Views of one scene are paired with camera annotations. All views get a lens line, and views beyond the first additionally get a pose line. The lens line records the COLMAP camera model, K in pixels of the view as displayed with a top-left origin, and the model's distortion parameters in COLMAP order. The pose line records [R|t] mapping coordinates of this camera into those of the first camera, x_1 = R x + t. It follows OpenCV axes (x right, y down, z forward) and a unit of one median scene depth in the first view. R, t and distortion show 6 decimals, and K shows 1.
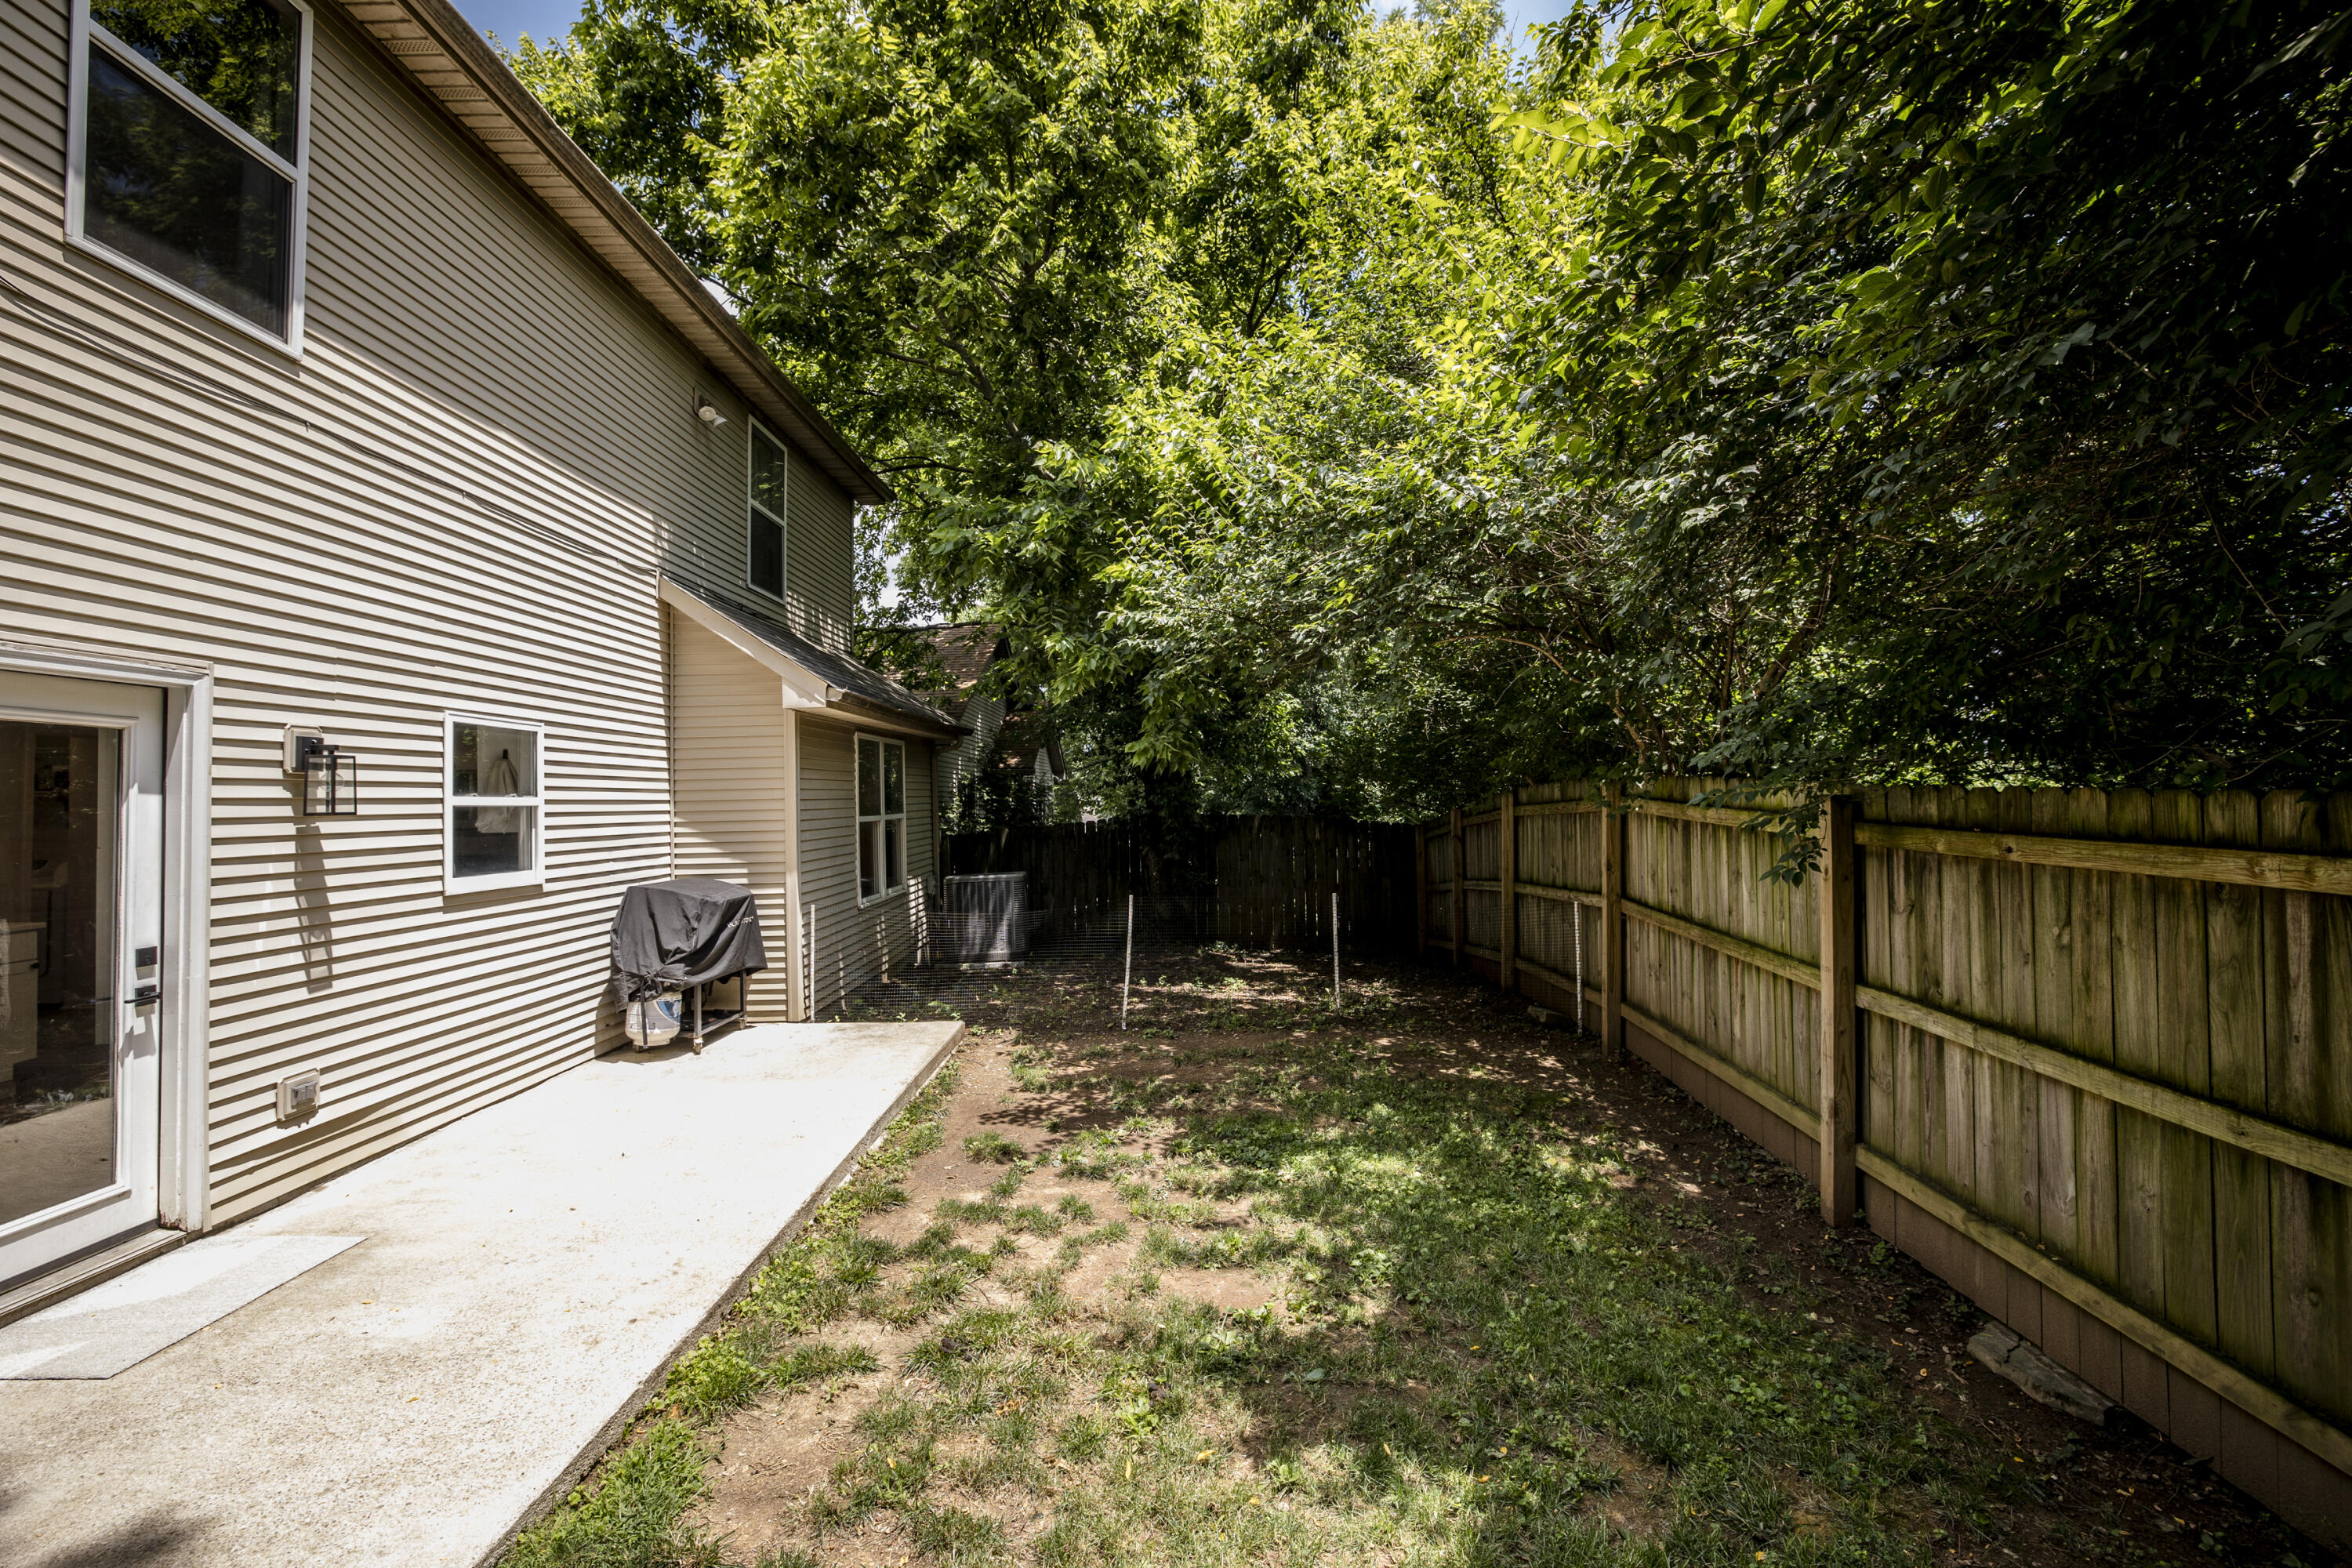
lens RADIAL K [[1007.0, 0, 1160.6], [0, 1007.0, 773.1], [0, 0, 1]] dist [-0.051876, 0.019228]
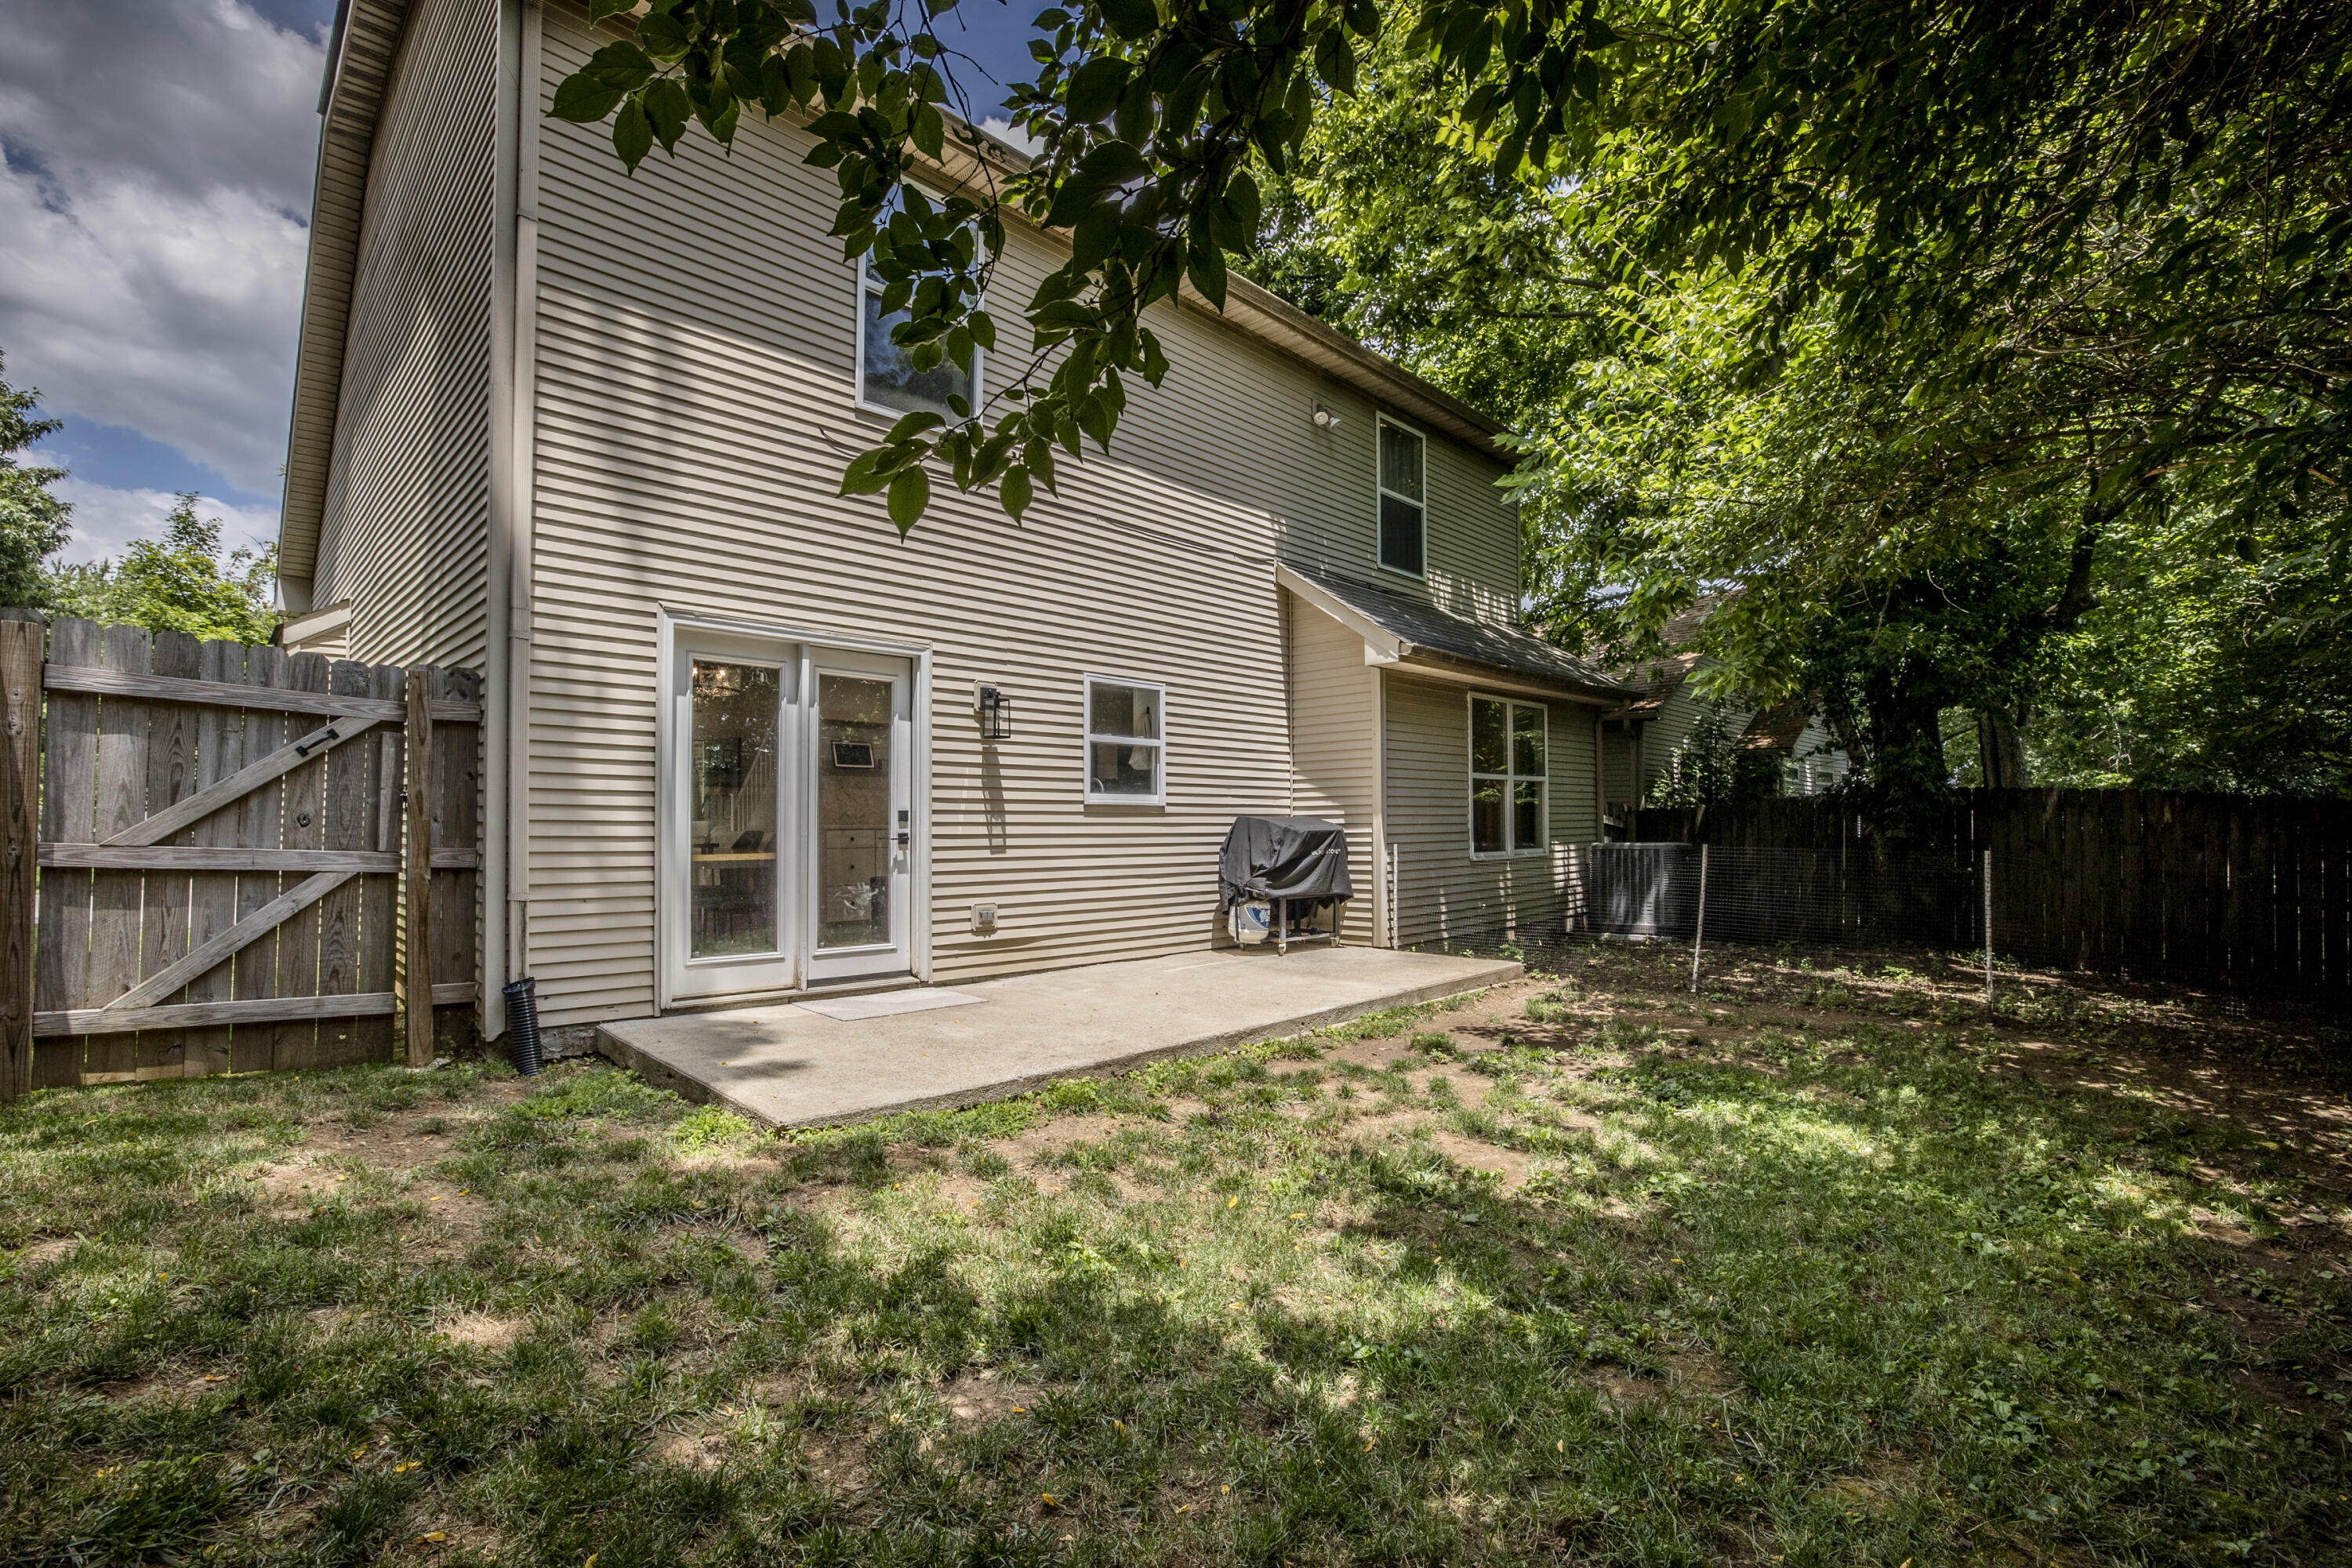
lens RADIAL K [[1036.3, 0, 1181.3], [0, 1036.3, 819.1], [0, 0, 1]] dist [-0.031783, 0.021540]
pose [[0.711354, 0.013505, -0.702704, 0.436738], [0.005838, 0.999667, 0.025121, 0.114085], [0.702809, -0.021972, 0.711039, 0.038788]]
